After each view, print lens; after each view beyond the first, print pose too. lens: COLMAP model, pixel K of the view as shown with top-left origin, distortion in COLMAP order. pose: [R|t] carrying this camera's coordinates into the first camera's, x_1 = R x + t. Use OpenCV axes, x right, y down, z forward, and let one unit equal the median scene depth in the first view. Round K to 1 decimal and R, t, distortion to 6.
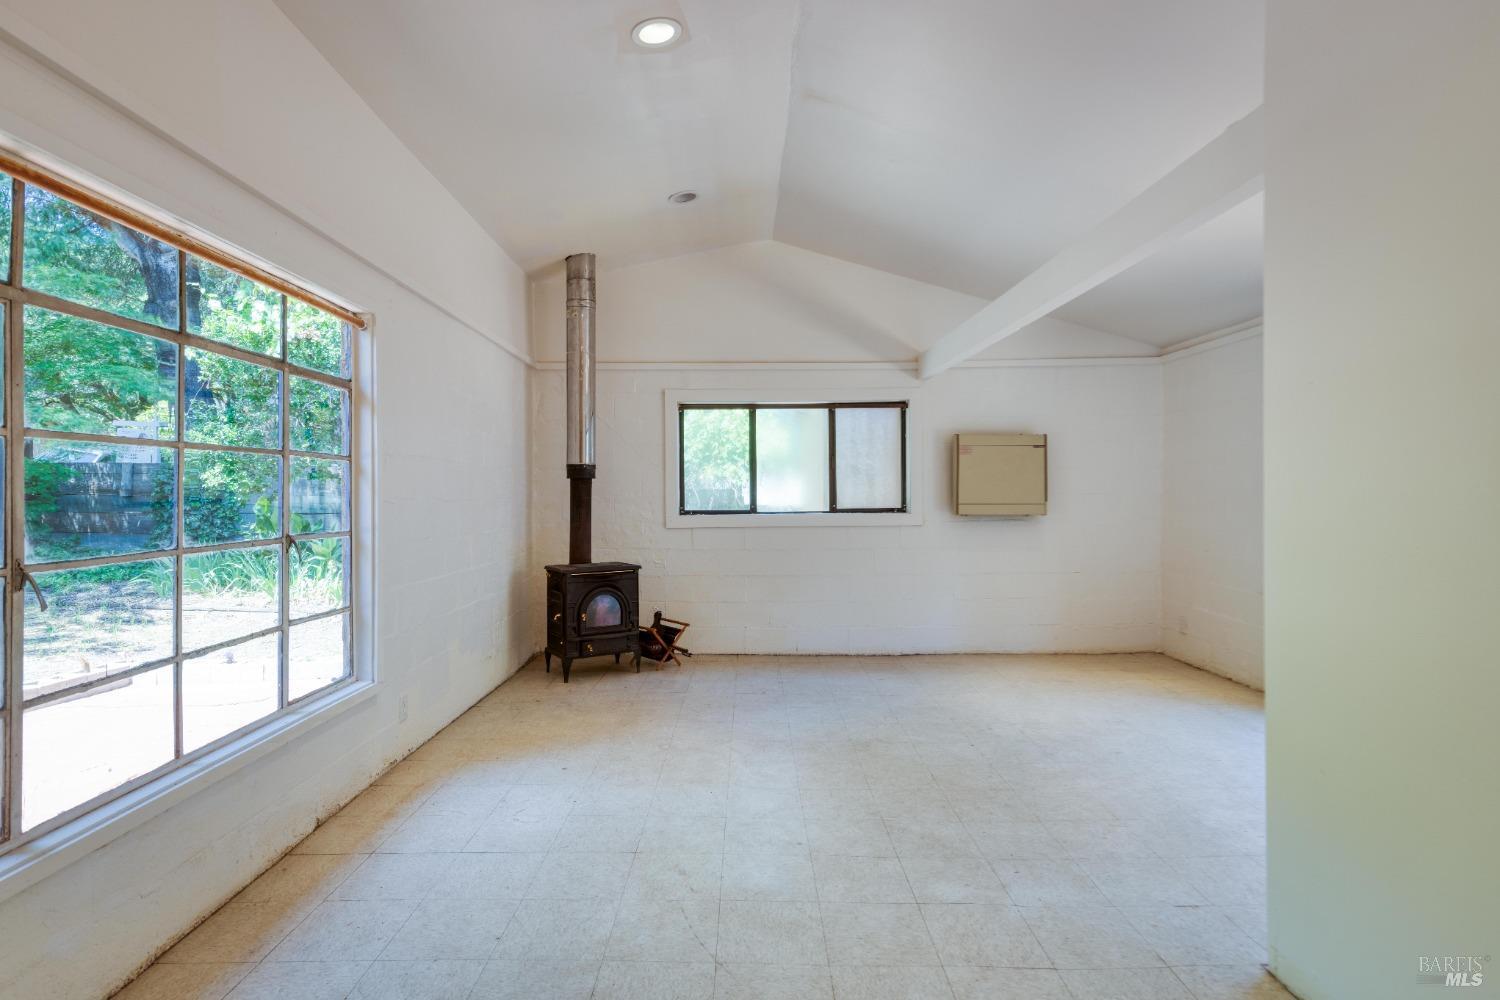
lens RADIAL K [[774.6, 0, 751.6], [0, 774.6, 494.8], [0, 0, 1]] dist [0.004401, 0.000852]
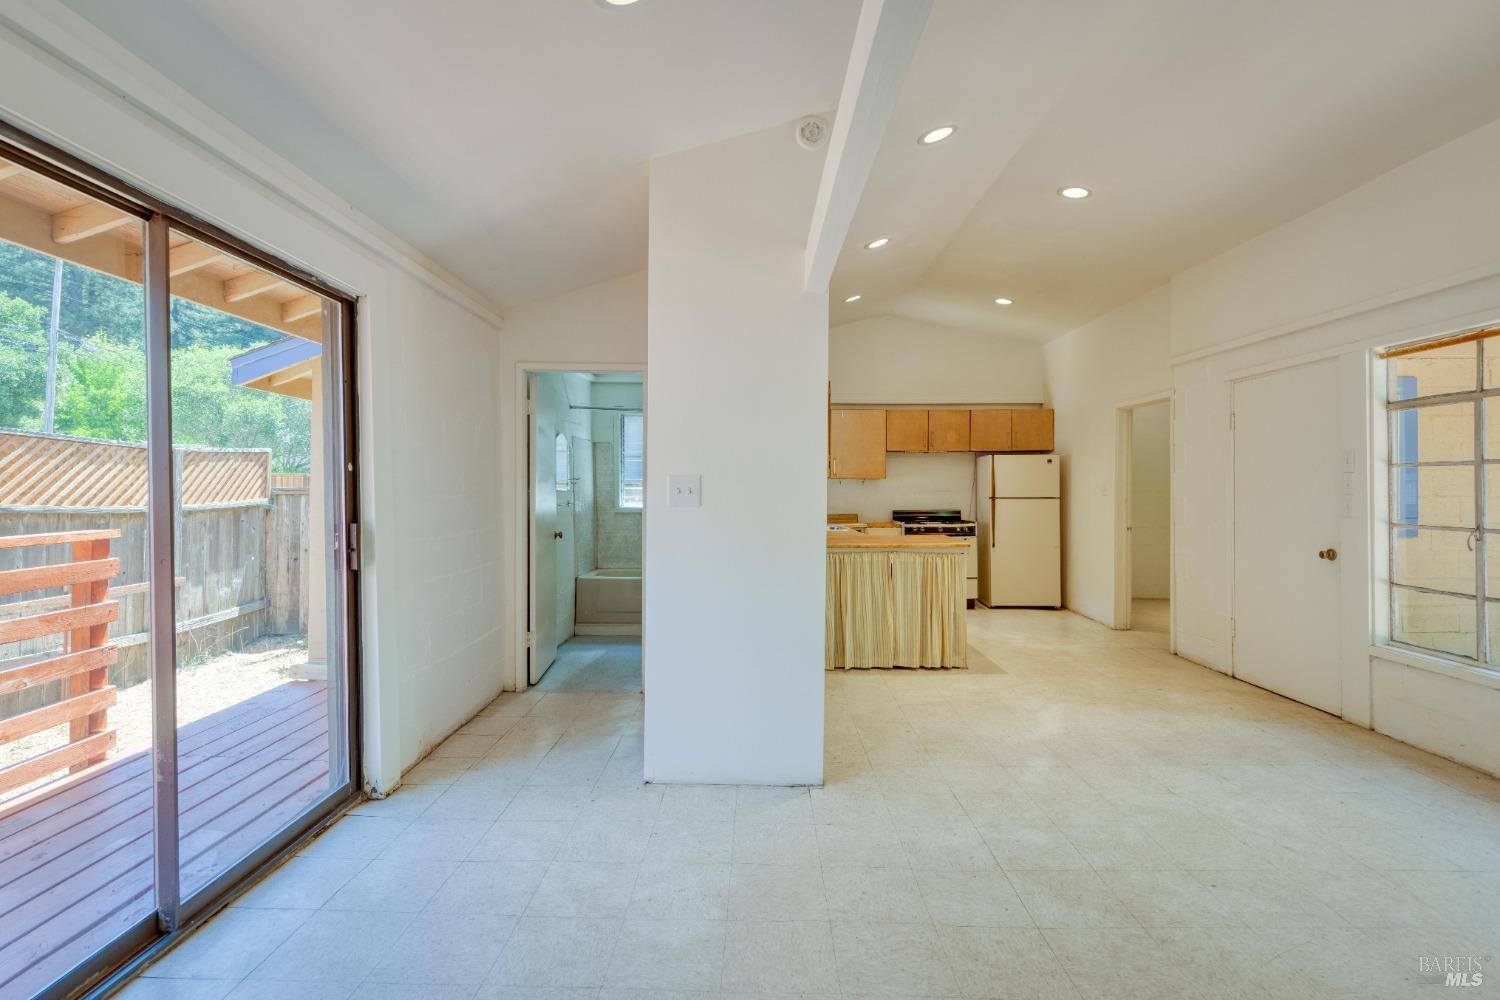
lens RADIAL K [[713.8, 0, 750.7], [0, 713.8, 486.1], [0, 0, 1]] dist [0.000138, 0.000290]
pose [[-0.999788, -0.000407, 0.020582, 0.287274], [-0.000406, 1.000000, 0.000049, -0.003809], [-0.020582, 0.000041, -0.999788, 0.912223]]
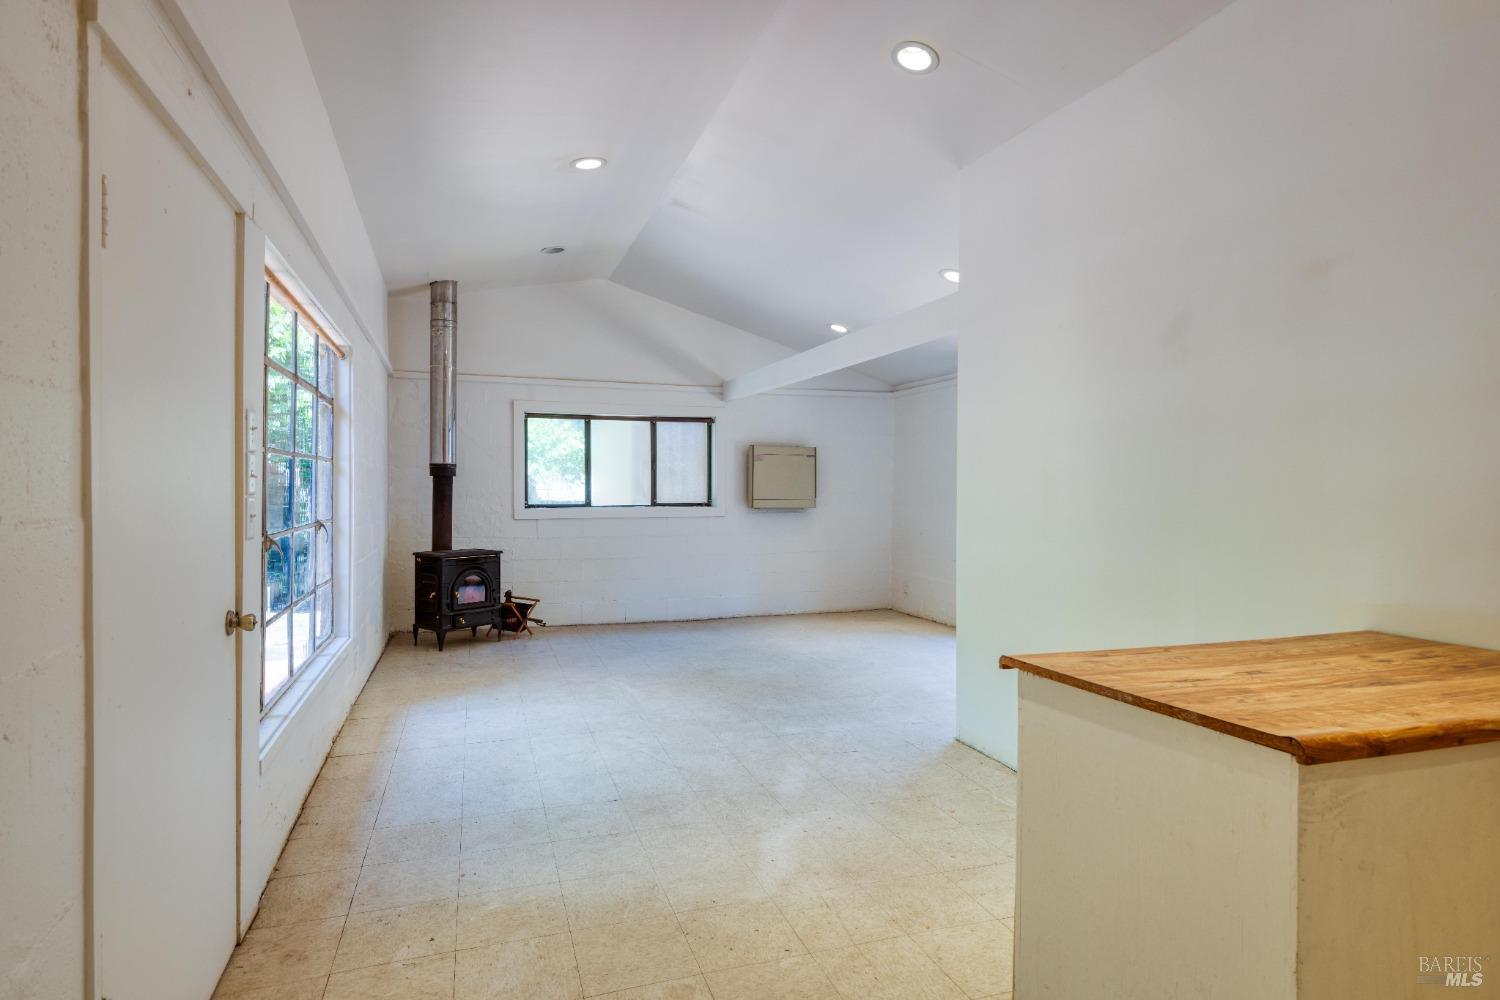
lens RADIAL K [[793.3, 0, 750.0], [0, 793.3, 500.0], [0, 0, 1]] dist [0.000944, -0.000064]
pose [[0.946284, 0.002940, 0.323323, -0.170398], [-0.006281, 0.999937, 0.009290, 0.000268], [-0.323276, -0.010822, 0.946243, -0.256297]]
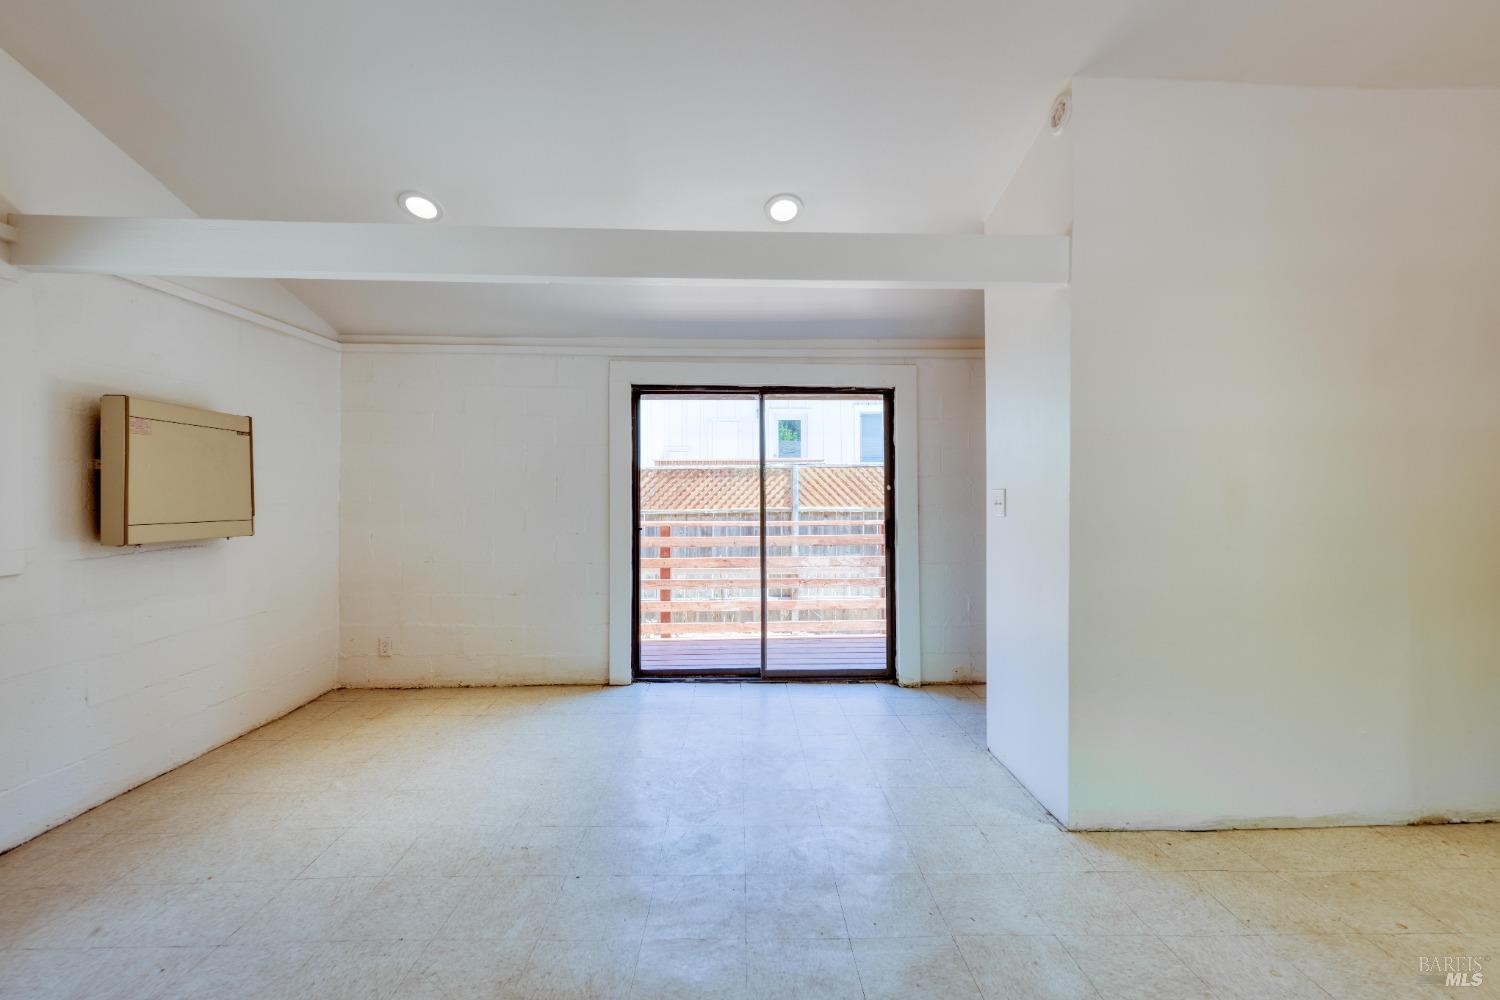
lens RADIAL K [[627.6, 0, 749.5], [0, 627.6, 494.7], [0, 0, 1]] dist [0.007456, -0.000322]
pose [[-0.018955, 0.002133, 0.999818, -0.187210], [0.003132, 0.999993, -0.002074, -0.007299], [-0.999815, 0.003092, -0.018961, 0.595211]]
